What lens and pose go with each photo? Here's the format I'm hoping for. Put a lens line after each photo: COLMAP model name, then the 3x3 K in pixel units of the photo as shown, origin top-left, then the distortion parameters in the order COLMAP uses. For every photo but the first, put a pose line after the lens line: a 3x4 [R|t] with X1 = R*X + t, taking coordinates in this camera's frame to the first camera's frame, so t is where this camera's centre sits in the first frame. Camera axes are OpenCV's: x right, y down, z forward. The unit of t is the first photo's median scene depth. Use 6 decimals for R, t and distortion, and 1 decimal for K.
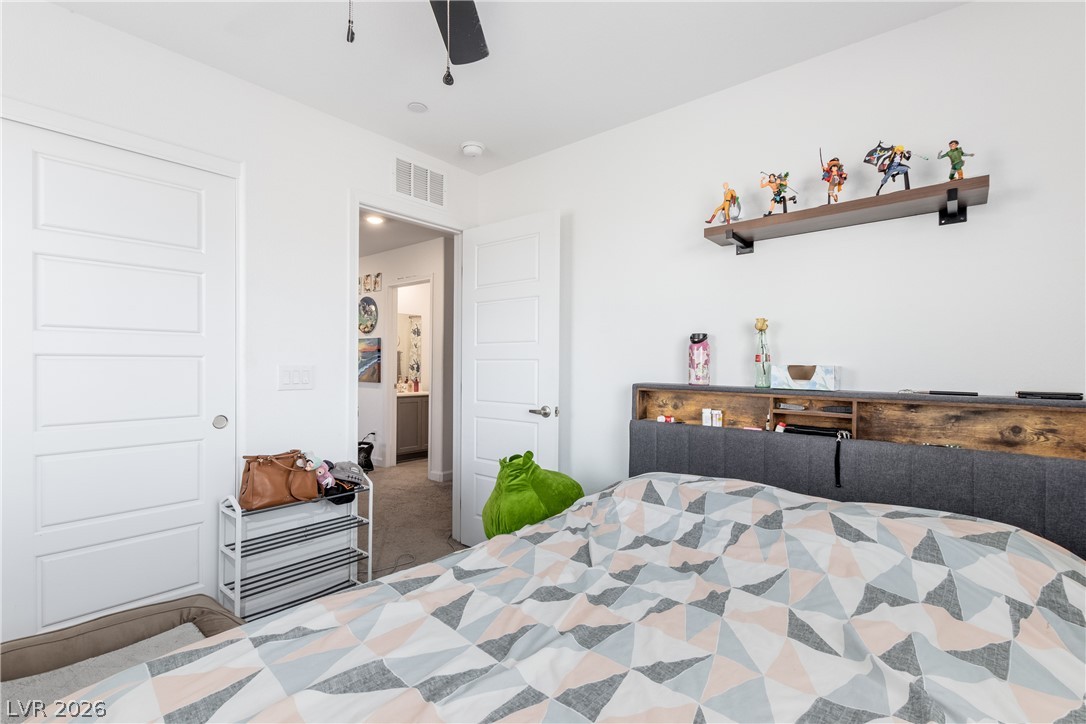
lens RADIAL K [[503.2, 0, 543.3], [0, 503.2, 363.7], [0, 0, 1]] dist [0.008313, -0.000323]
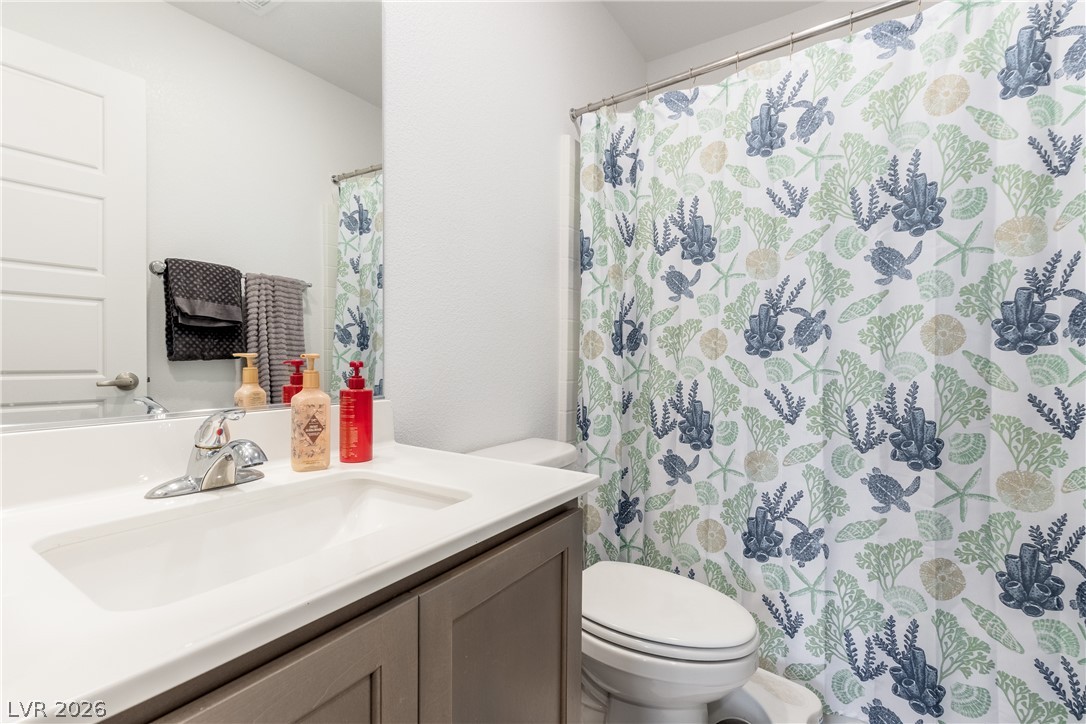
lens RADIAL K [[503.2, 0, 541.8], [0, 503.2, 361.0], [0, 0, 1]] dist [0.008313, -0.000323]
pose [[0.994960, -0.004480, 0.100171, -0.172180], [0.003301, 0.999923, 0.011929, 0.020184], [-0.100217, -0.011538, 0.994899, 0.685586]]
